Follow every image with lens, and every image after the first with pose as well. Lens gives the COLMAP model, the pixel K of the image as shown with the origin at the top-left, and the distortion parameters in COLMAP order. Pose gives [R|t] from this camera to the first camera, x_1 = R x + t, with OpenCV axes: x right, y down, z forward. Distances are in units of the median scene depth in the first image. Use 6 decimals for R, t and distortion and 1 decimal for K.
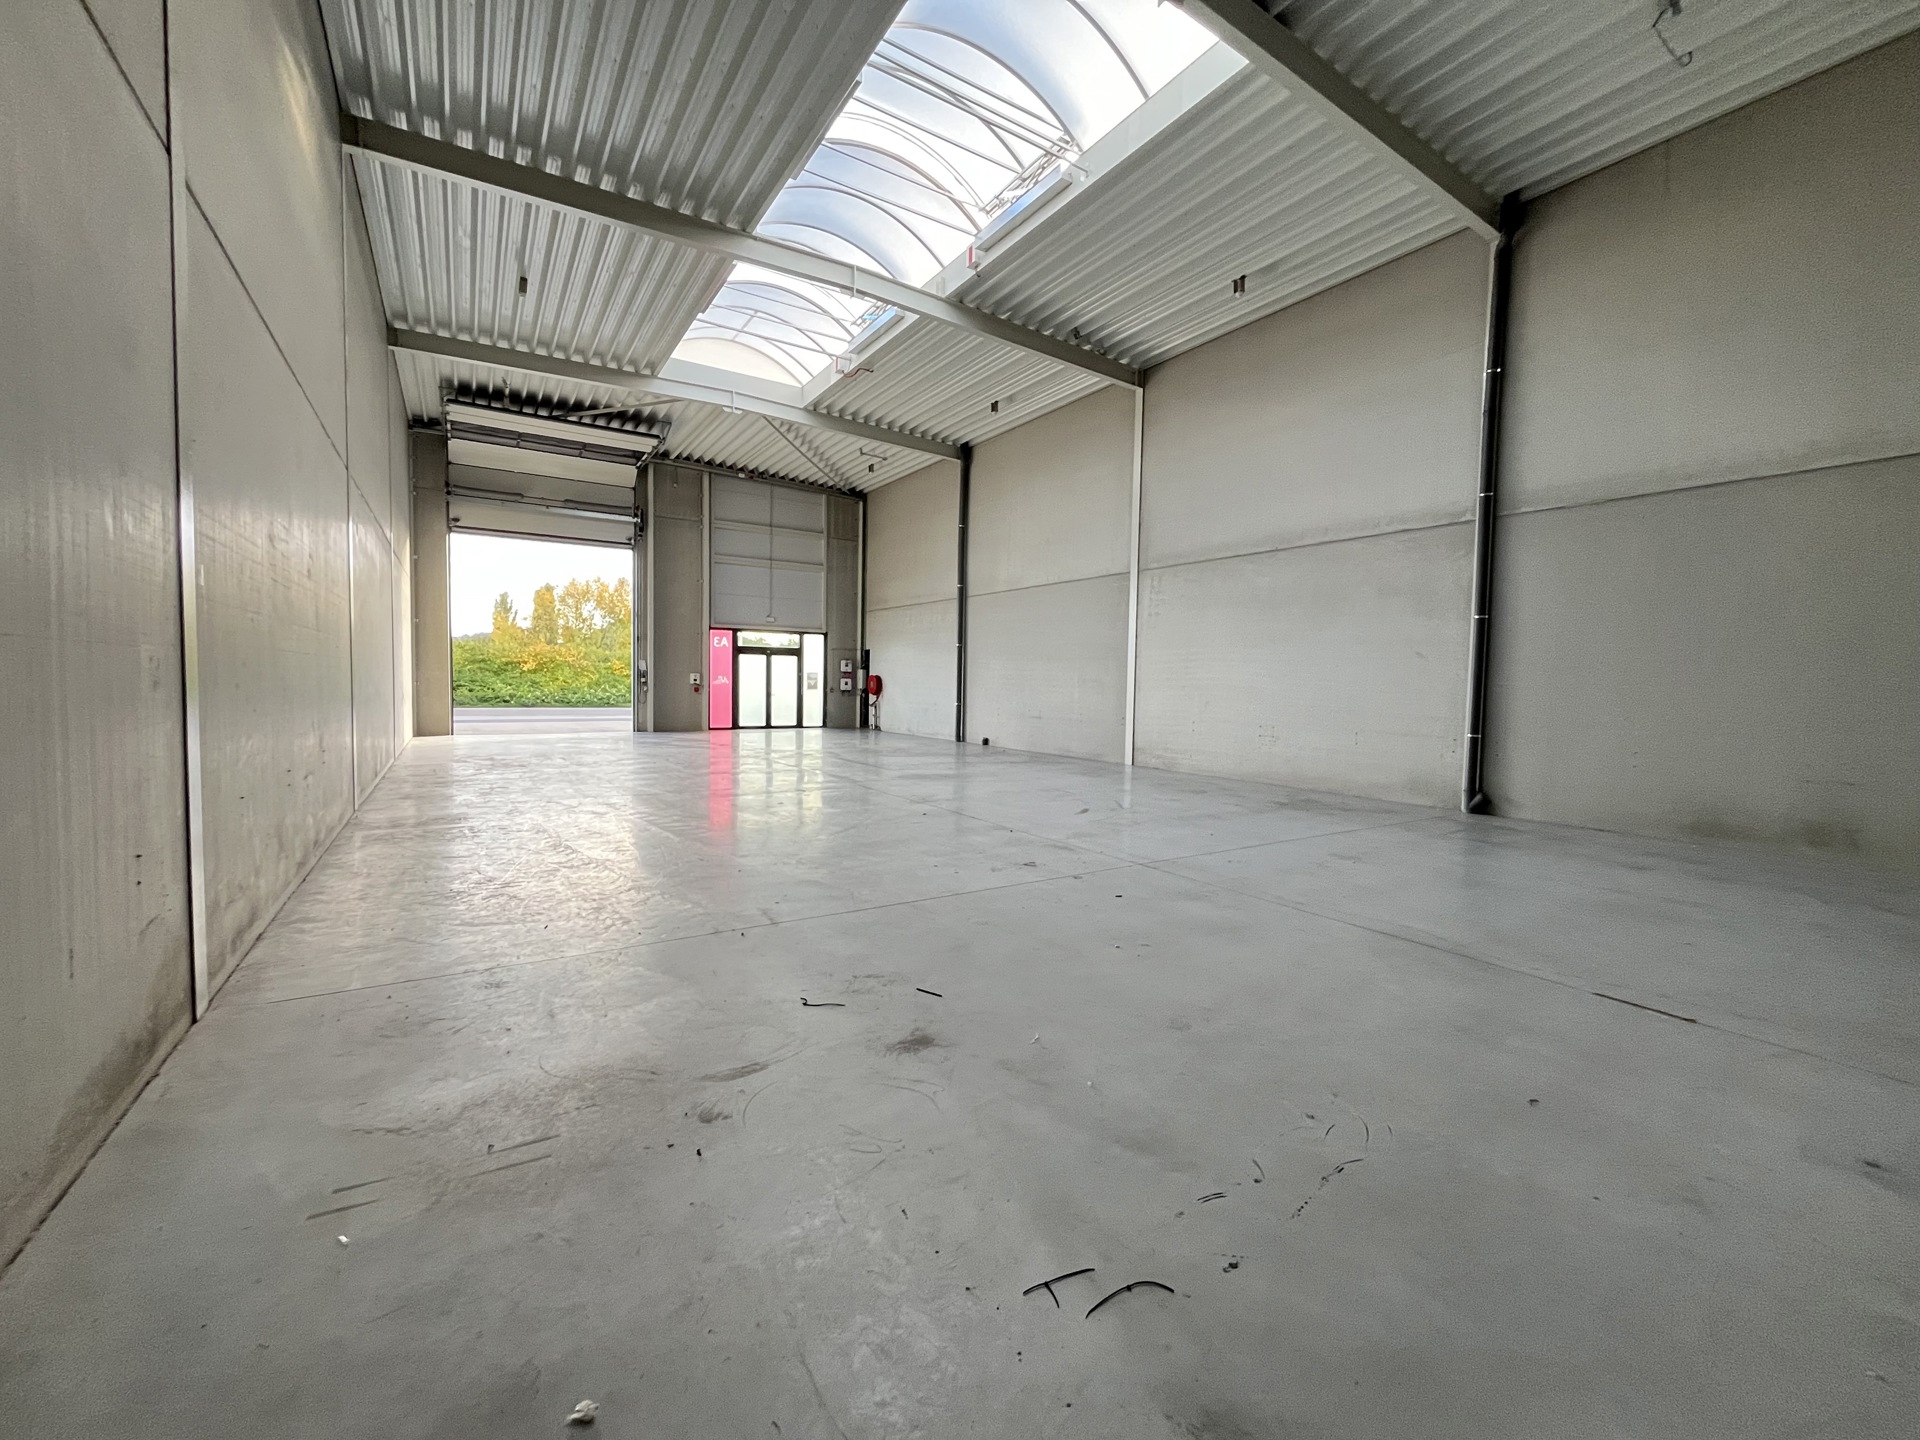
lens RADIAL K [[771.2, 0, 960.0], [0, 771.2, 720.0], [0, 0, 1]] dist [-0.001978, -0.000223]
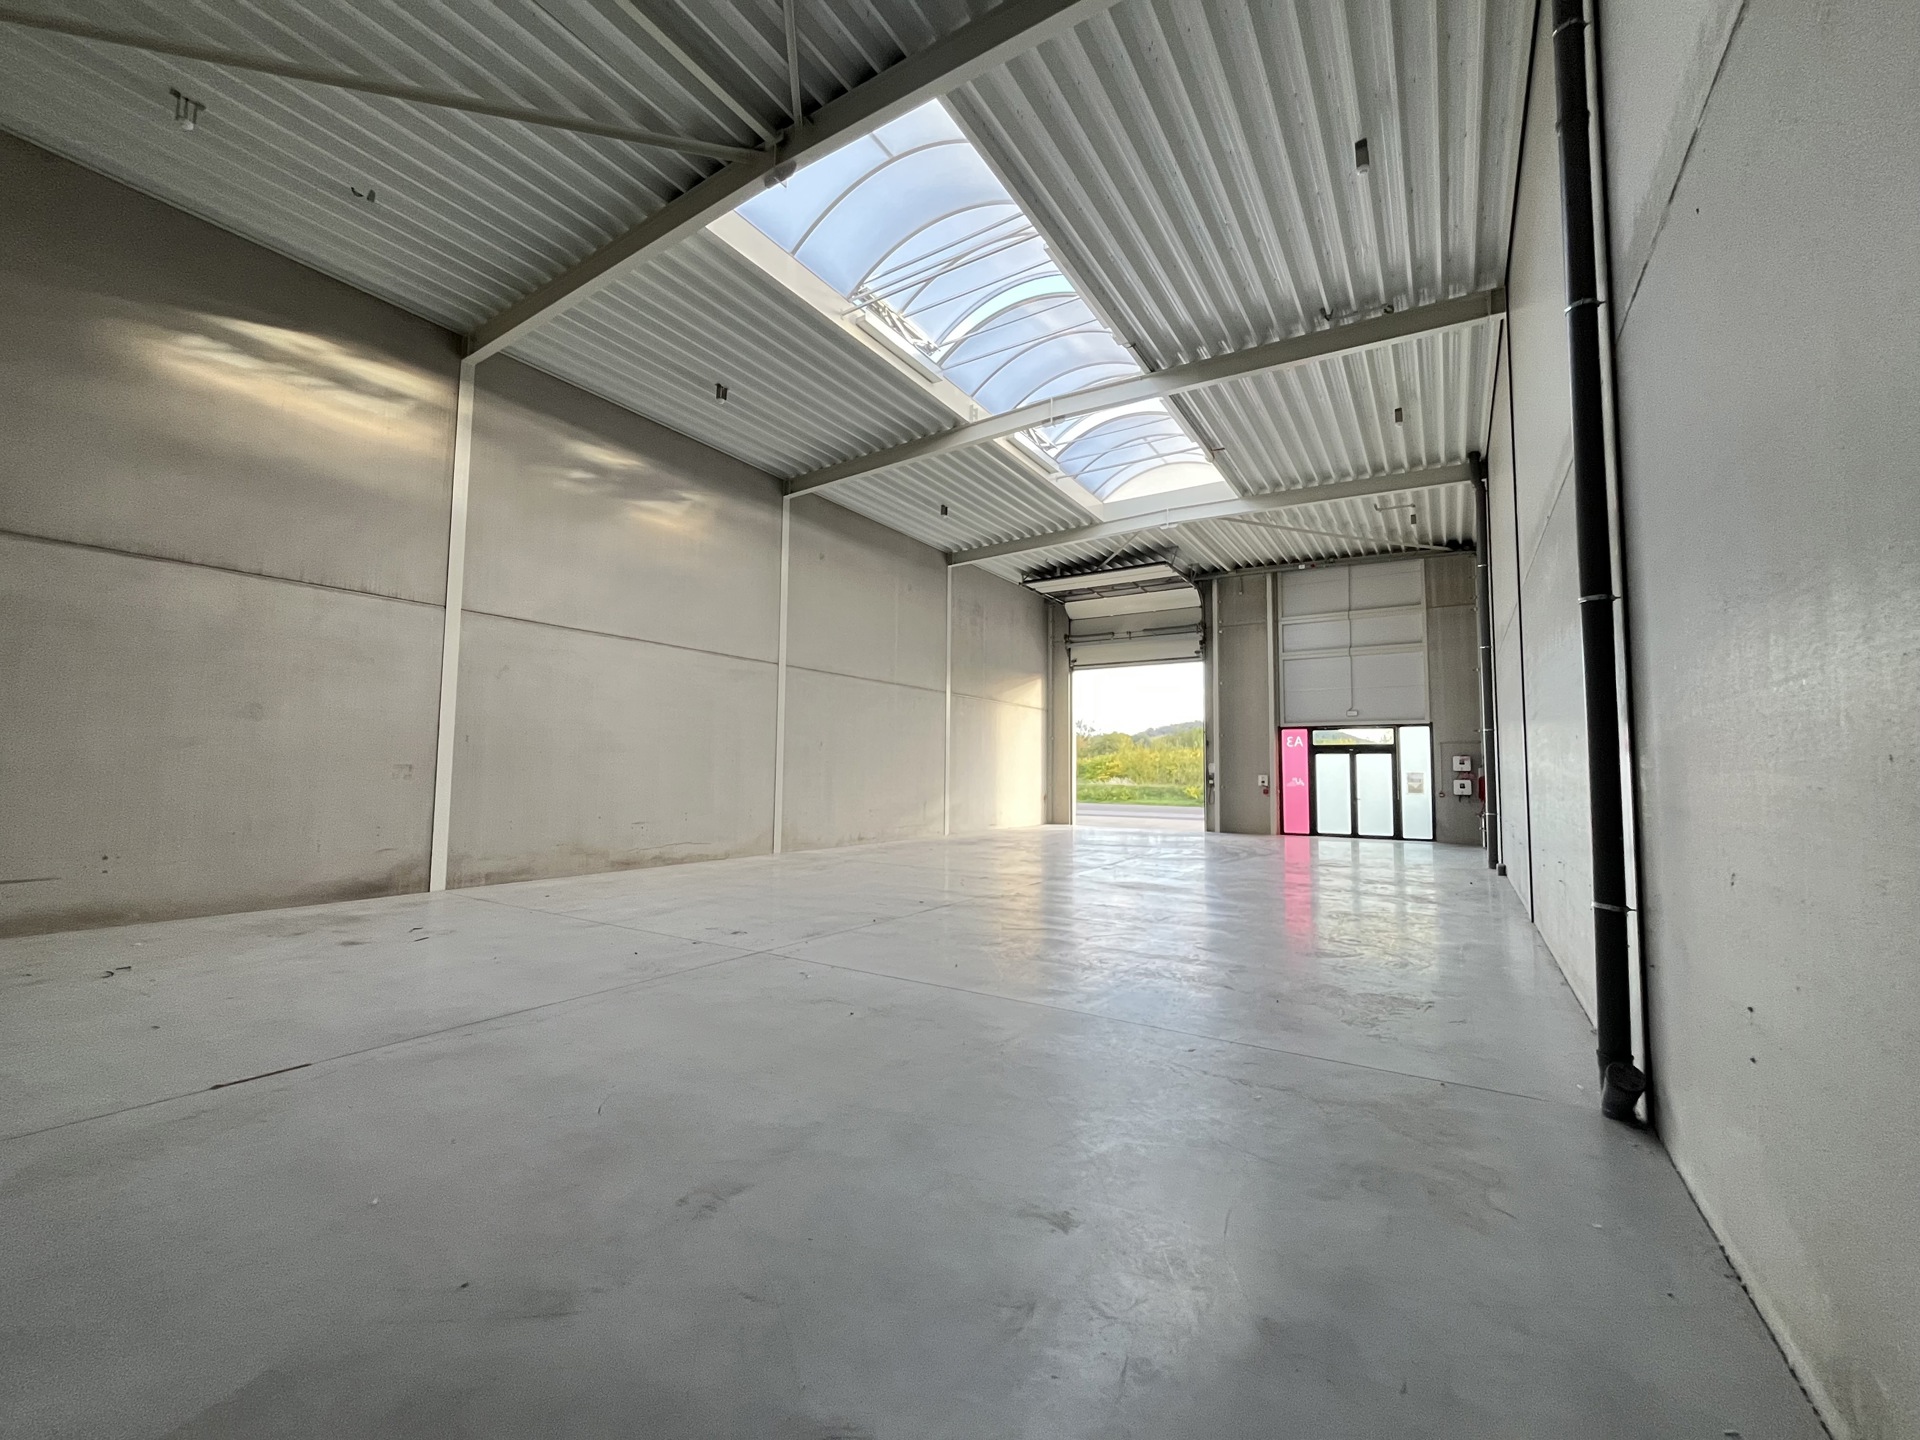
lens RADIAL K [[771.2, 0, 960.0], [0, 771.2, 720.0], [0, 0, 1]] dist [-0.001978, -0.000223]
pose [[0.422488, -0.077638, -0.903037, 0.371146], [-0.049061, 0.992905, -0.108318, -0.004887], [0.905040, 0.090067, 0.415681, 0.227704]]
